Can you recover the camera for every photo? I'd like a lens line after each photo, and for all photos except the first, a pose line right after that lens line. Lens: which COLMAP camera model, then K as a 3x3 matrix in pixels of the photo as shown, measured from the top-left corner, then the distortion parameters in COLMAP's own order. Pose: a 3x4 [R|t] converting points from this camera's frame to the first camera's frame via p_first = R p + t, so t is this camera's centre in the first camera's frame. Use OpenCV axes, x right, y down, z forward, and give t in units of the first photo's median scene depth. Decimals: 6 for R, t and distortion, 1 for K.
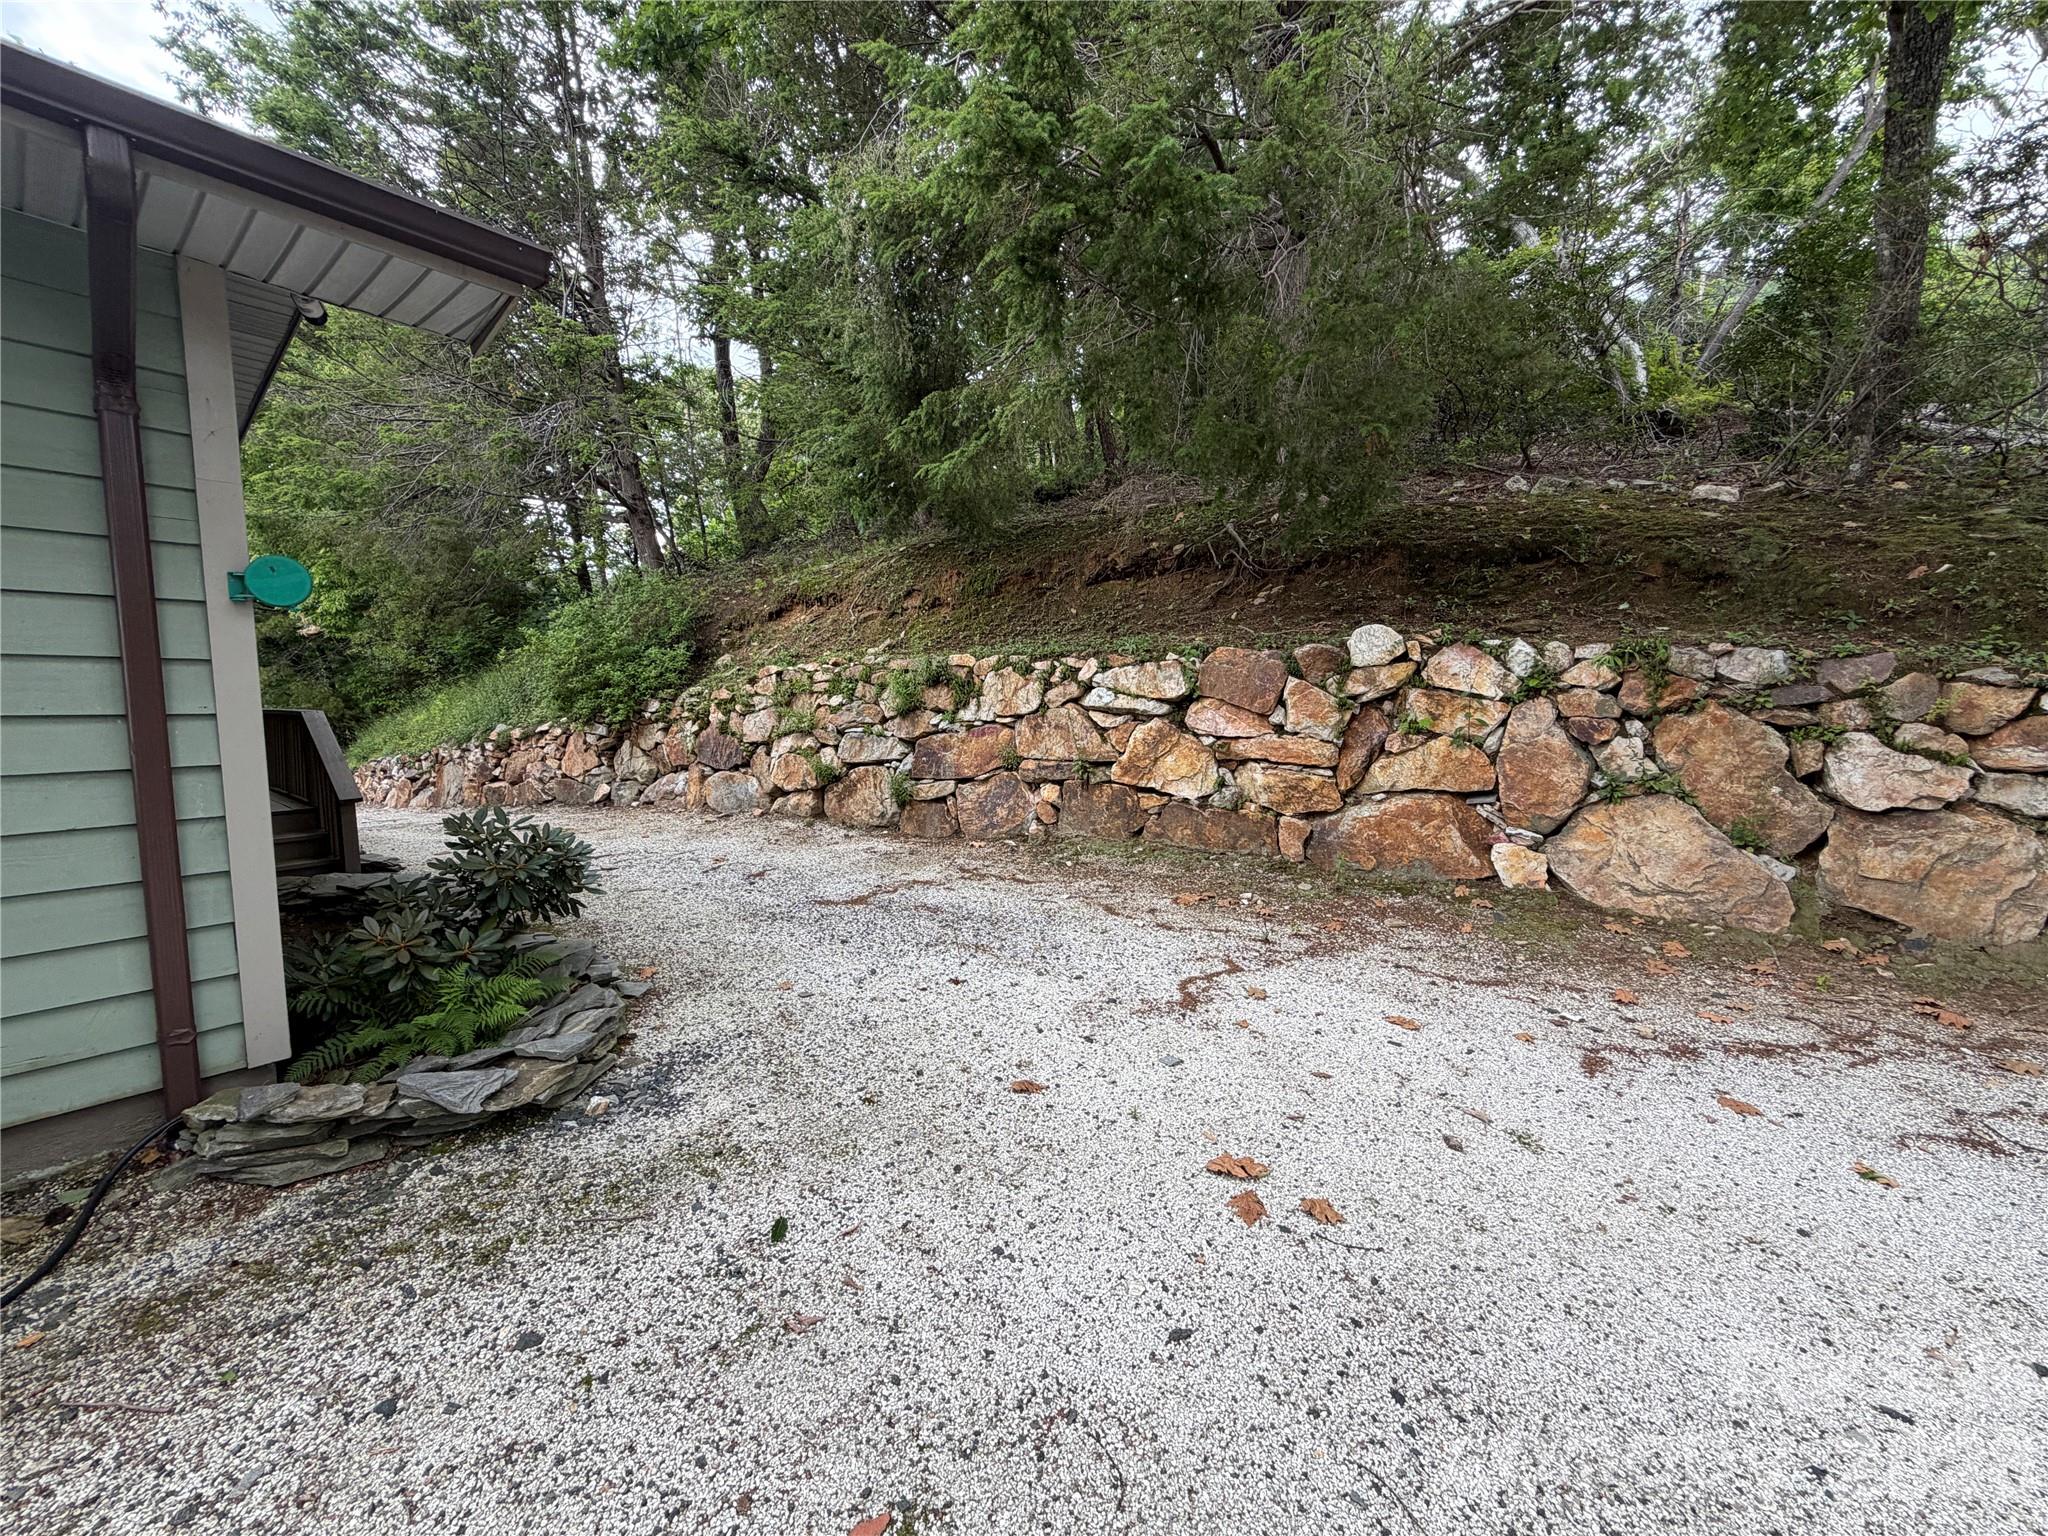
lens RADIAL K [[819.2, 0, 1025.3], [0, 819.2, 758.9], [0, 0, 1]] dist [0.007384, -0.001613]
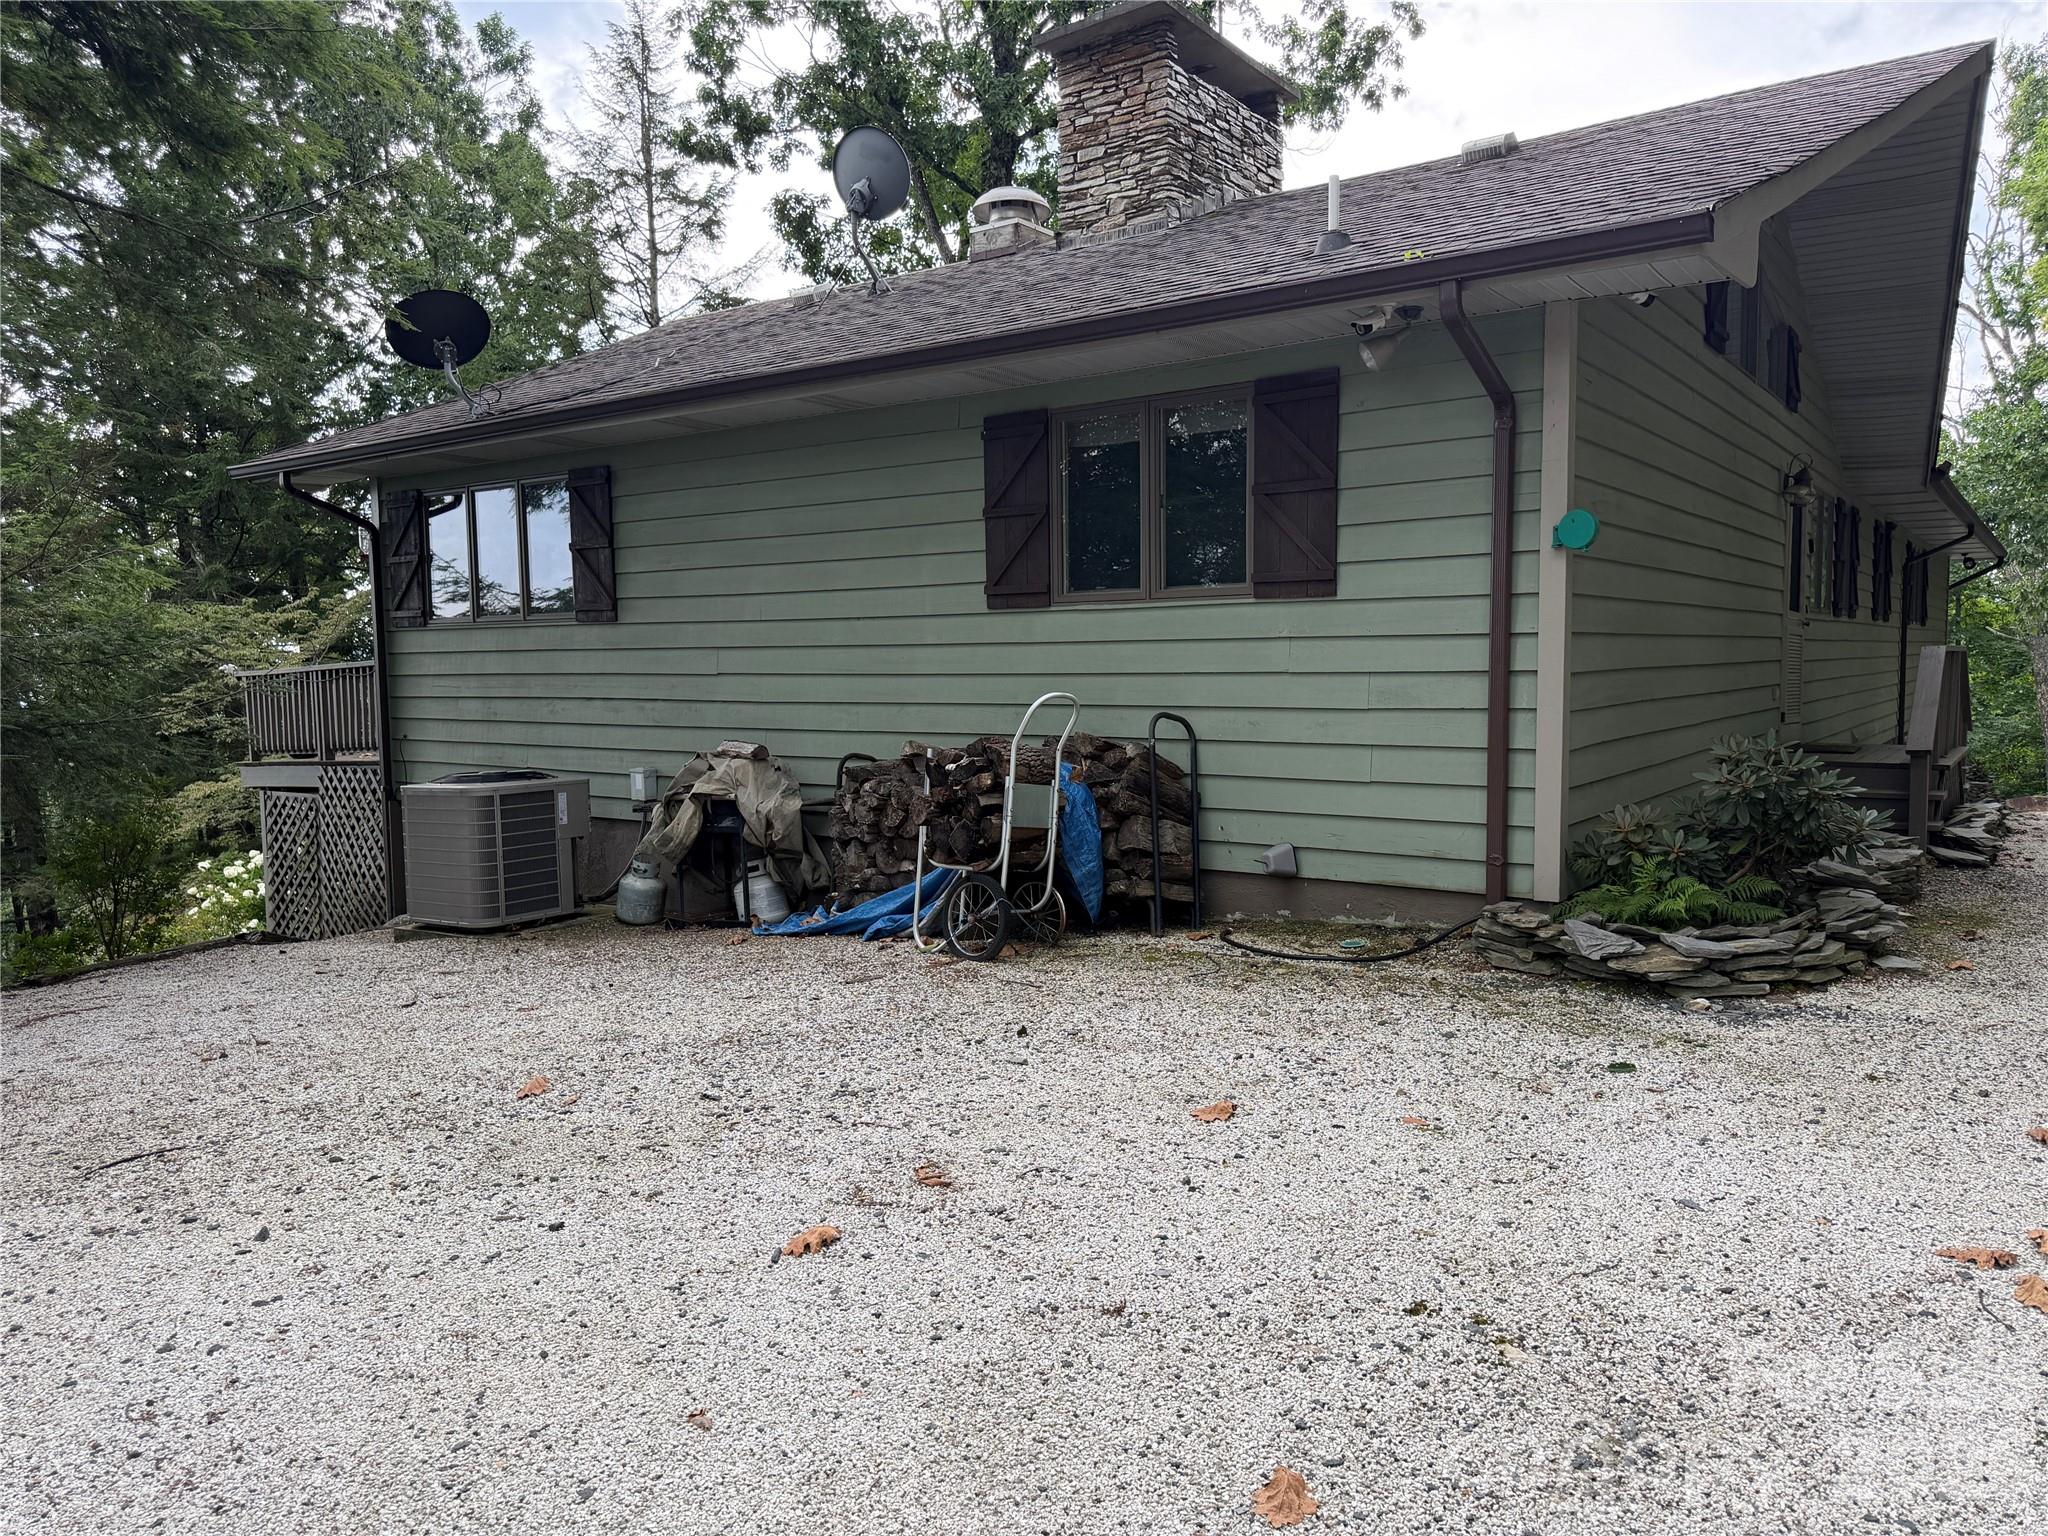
lens RADIAL K [[1448.7, 0, 1017.8], [0, 1448.7, 769.3], [0, 0, 1]] dist [0.066648, -0.067790]
pose [[0.054091, 0.068336, -0.996195, 1.474398], [-0.076422, 0.995013, 0.064106, 0.086051], [0.995607, 0.072664, 0.059044, 0.018600]]
